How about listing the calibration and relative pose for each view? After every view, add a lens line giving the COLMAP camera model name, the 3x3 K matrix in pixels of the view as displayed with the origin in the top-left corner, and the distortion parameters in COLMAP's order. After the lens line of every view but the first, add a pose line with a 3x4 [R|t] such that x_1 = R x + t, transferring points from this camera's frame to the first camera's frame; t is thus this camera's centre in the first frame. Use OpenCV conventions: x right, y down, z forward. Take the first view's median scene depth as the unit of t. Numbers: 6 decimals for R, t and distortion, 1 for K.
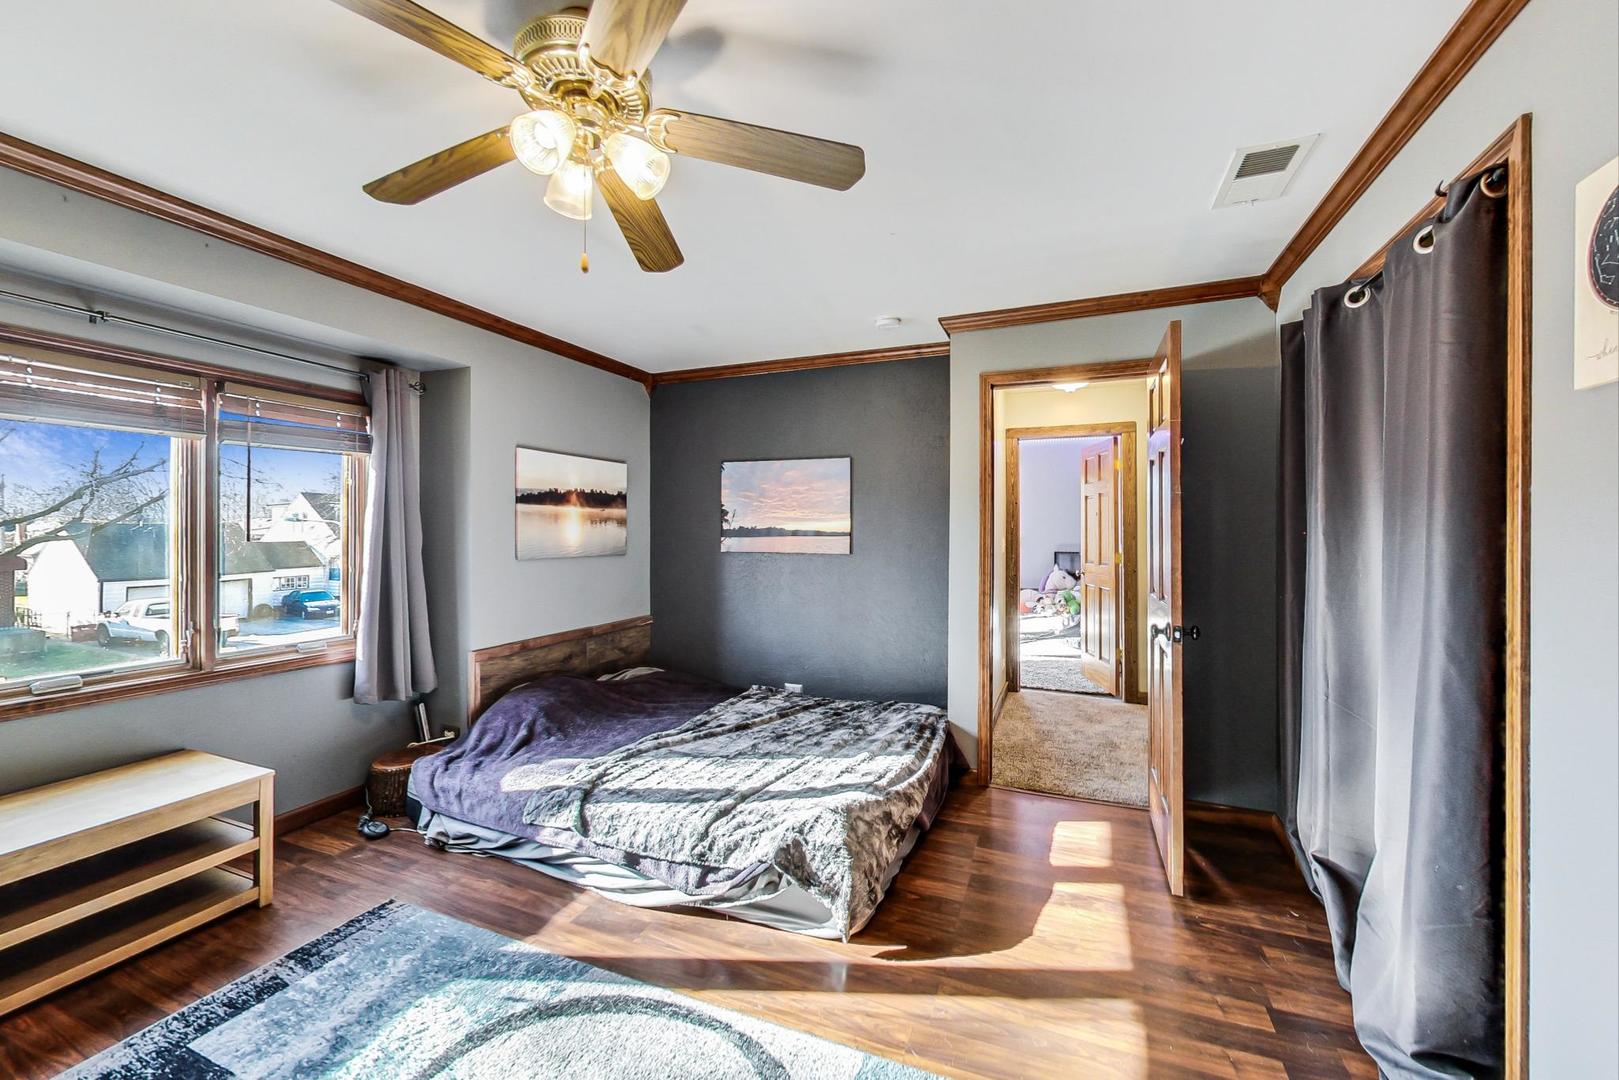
lens RADIAL K [[634.4, 0, 810.4], [0, 634.4, 526.0], [0, 0, 1]] dist [-0.000539, -0.000061]
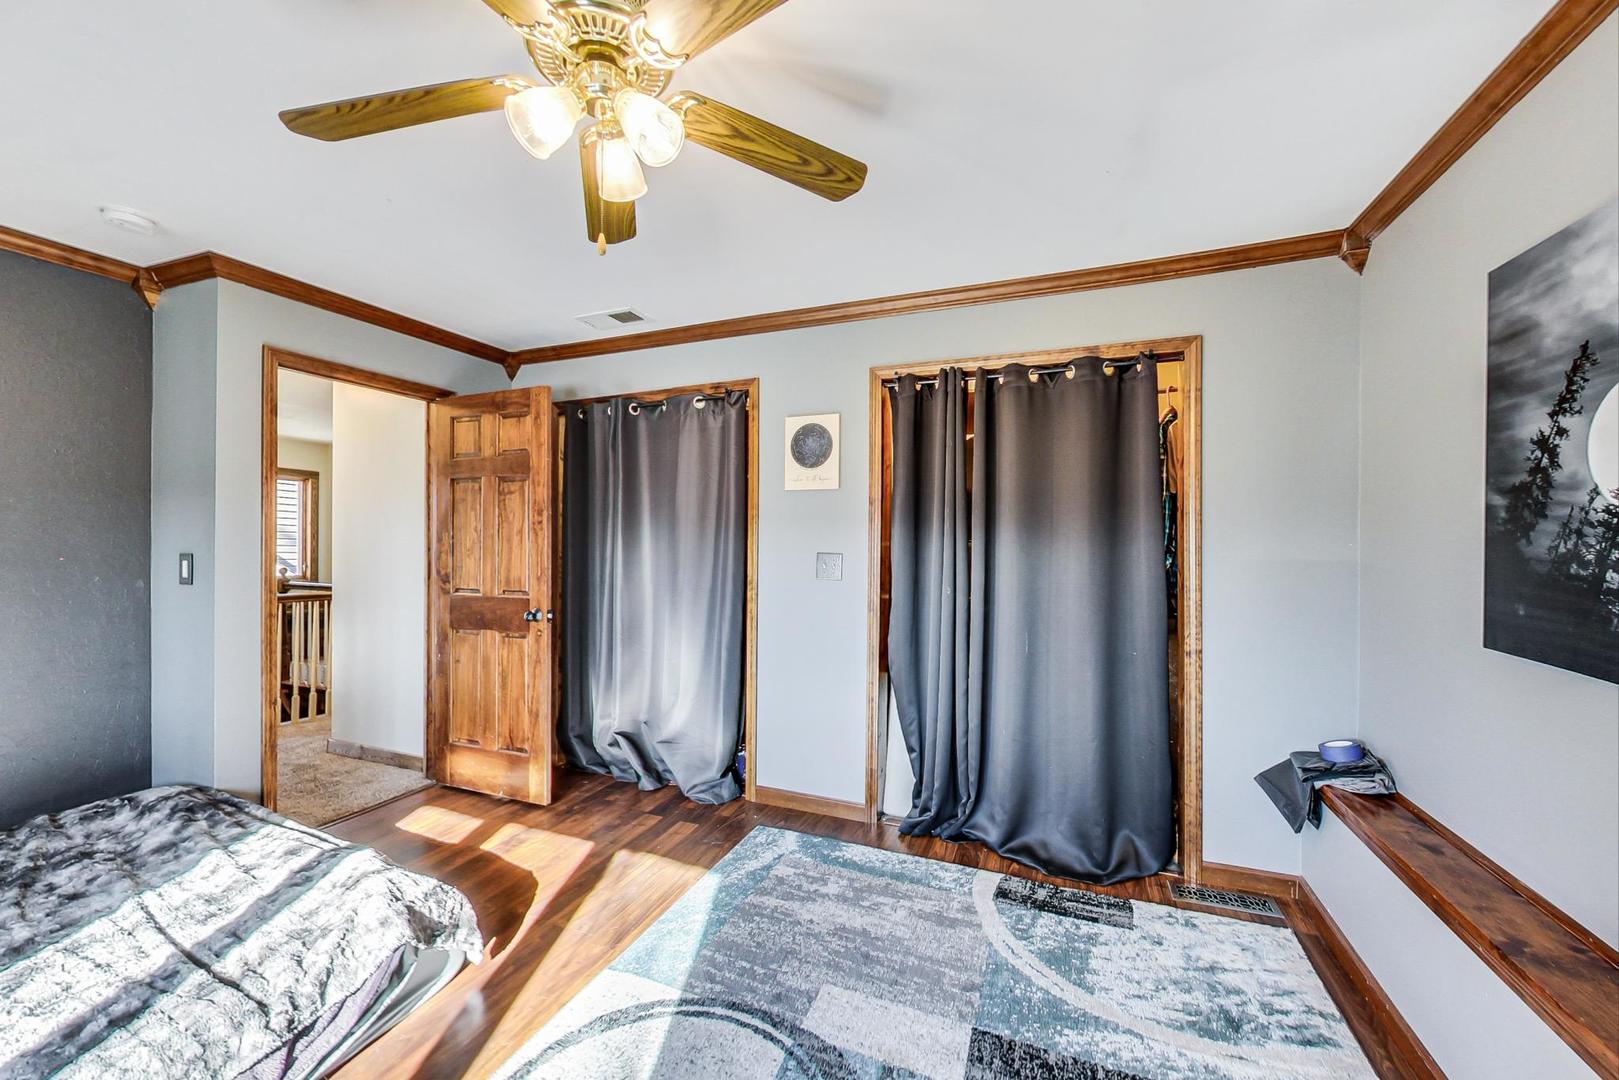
lens RADIAL K [[631.9, 0, 811.9], [0, 631.9, 541.7], [0, 0, 1]] dist [-0.000721, -0.000287]
pose [[-0.003283, 0.000888, 0.999994, -0.744684], [-0.010752, 0.999942, -0.000924, 0.007083], [-0.999937, -0.010755, -0.003273, 0.408911]]
